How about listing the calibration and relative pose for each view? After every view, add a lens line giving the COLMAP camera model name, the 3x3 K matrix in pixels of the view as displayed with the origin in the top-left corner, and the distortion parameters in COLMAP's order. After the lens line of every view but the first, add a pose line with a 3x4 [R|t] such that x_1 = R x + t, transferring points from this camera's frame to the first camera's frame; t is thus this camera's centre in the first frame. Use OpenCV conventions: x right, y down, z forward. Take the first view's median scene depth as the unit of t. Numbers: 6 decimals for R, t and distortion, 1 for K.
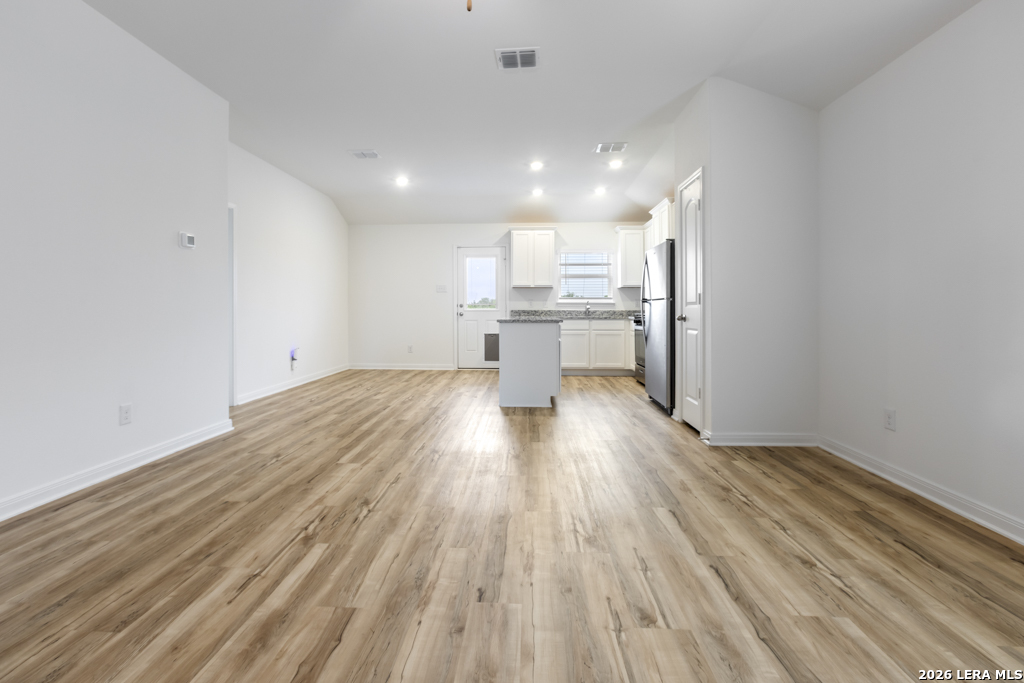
lens RADIAL K [[456.7, 0, 498.2], [0, 456.7, 308.5], [0, 0, 1]] dist [-0.001104, -0.000981]
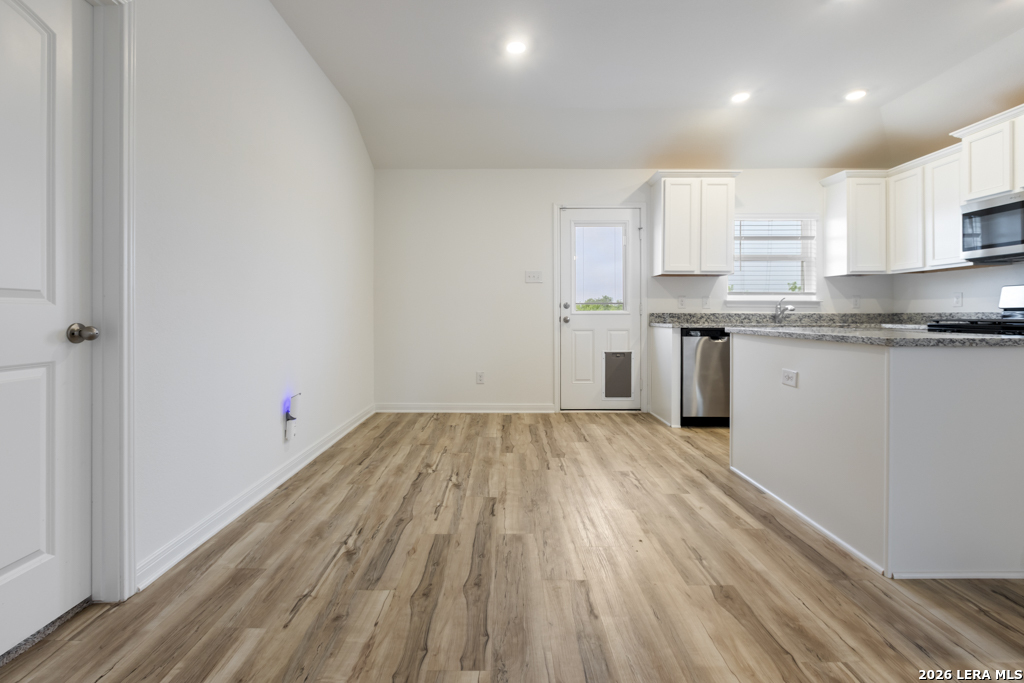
lens RADIAL K [[456.7, 0, 502.6], [0, 456.7, 316.3], [0, 0, 1]] dist [-0.001104, -0.000981]
pose [[0.998061, 0.000805, 0.062246, -0.268652], [-0.001372, 0.999958, 0.009074, 0.003551], [-0.062236, -0.009142, 0.998020, 0.544712]]
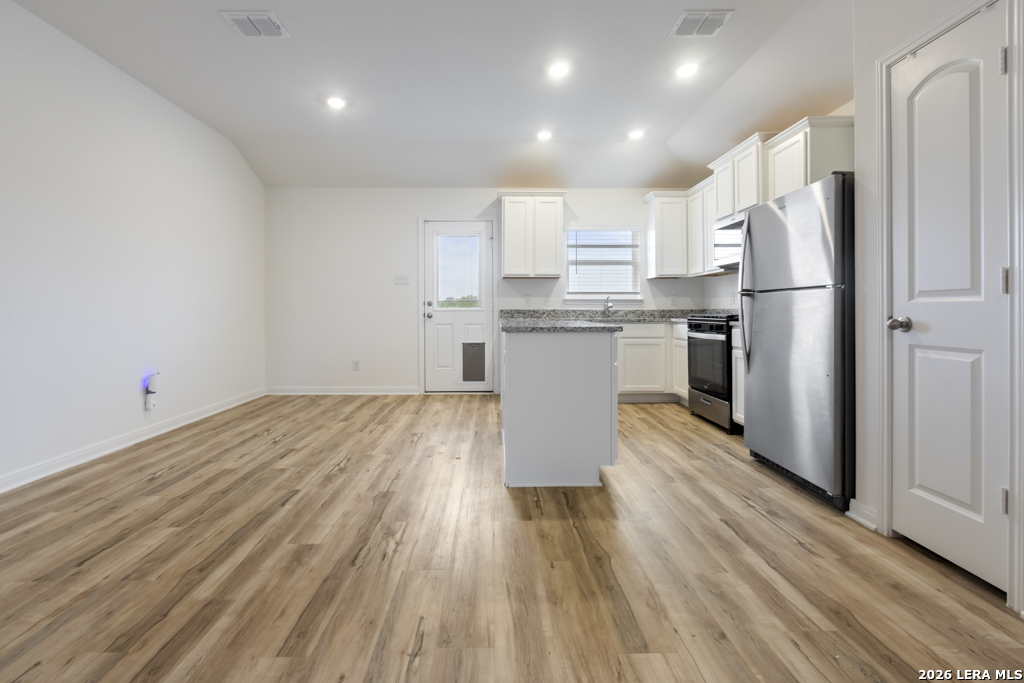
lens RADIAL K [[456.7, 0, 500.7], [0, 456.7, 312.5], [0, 0, 1]] dist [-0.001104, -0.000981]
pose [[0.996593, -0.001270, 0.082461, -0.039992], [0.000574, 0.999964, 0.008458, 0.002611], [-0.082469, -0.008382, 0.996558, 0.382182]]
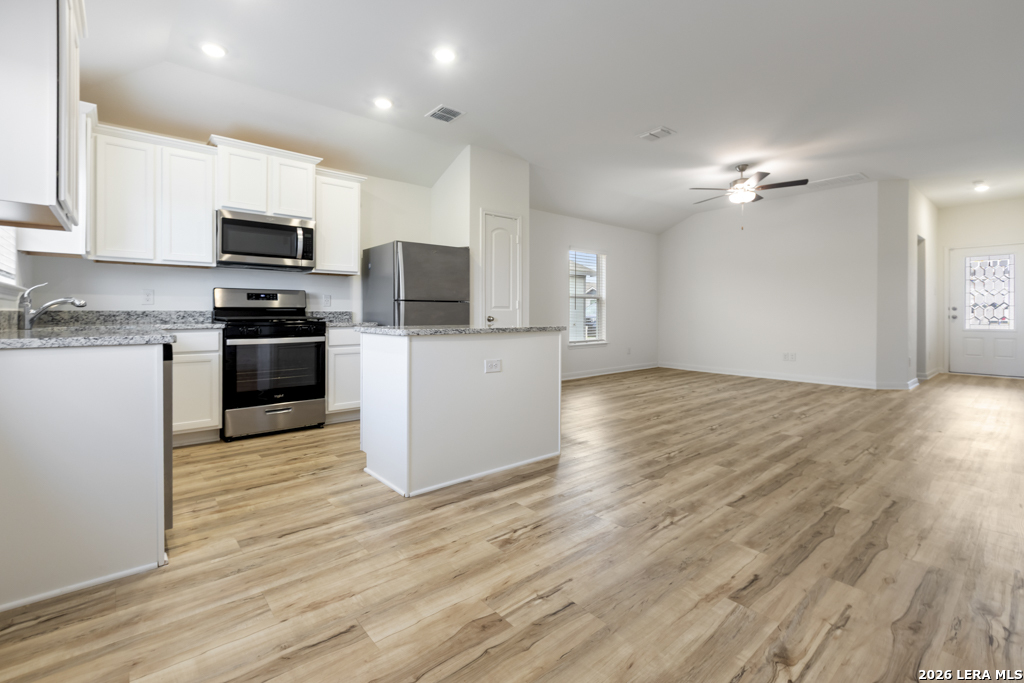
lens RADIAL K [[456.7, 0, 498.1], [0, 456.7, 314.9], [0, 0, 1]] dist [-0.001104, -0.000981]
pose [[-0.688254, -0.006656, 0.725440, -0.352741], [-0.006650, 0.999974, 0.002865, 0.004623], [-0.725440, -0.002852, -0.688280, 1.269857]]
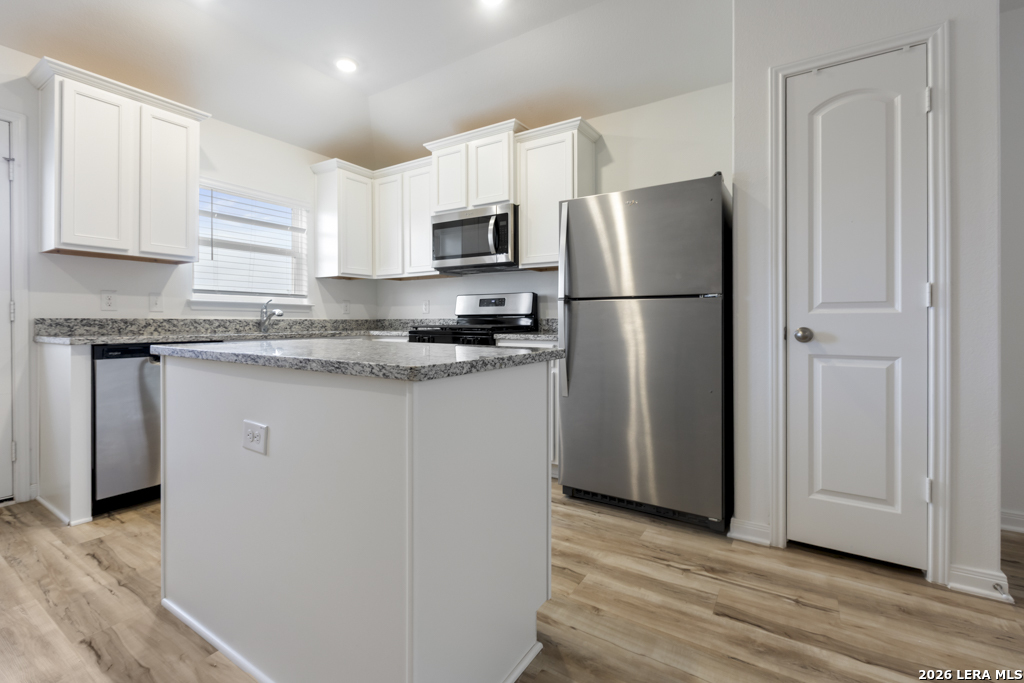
lens RADIAL K [[456.7, 0, 501.6], [0, 456.7, 321.4], [0, 0, 1]] dist [-0.001104, -0.000981]
pose [[0.490940, -0.001246, 0.871192, -0.124372], [-0.004552, 0.999982, 0.003995, 0.003813], [-0.871181, -0.005927, 0.490926, 0.718458]]
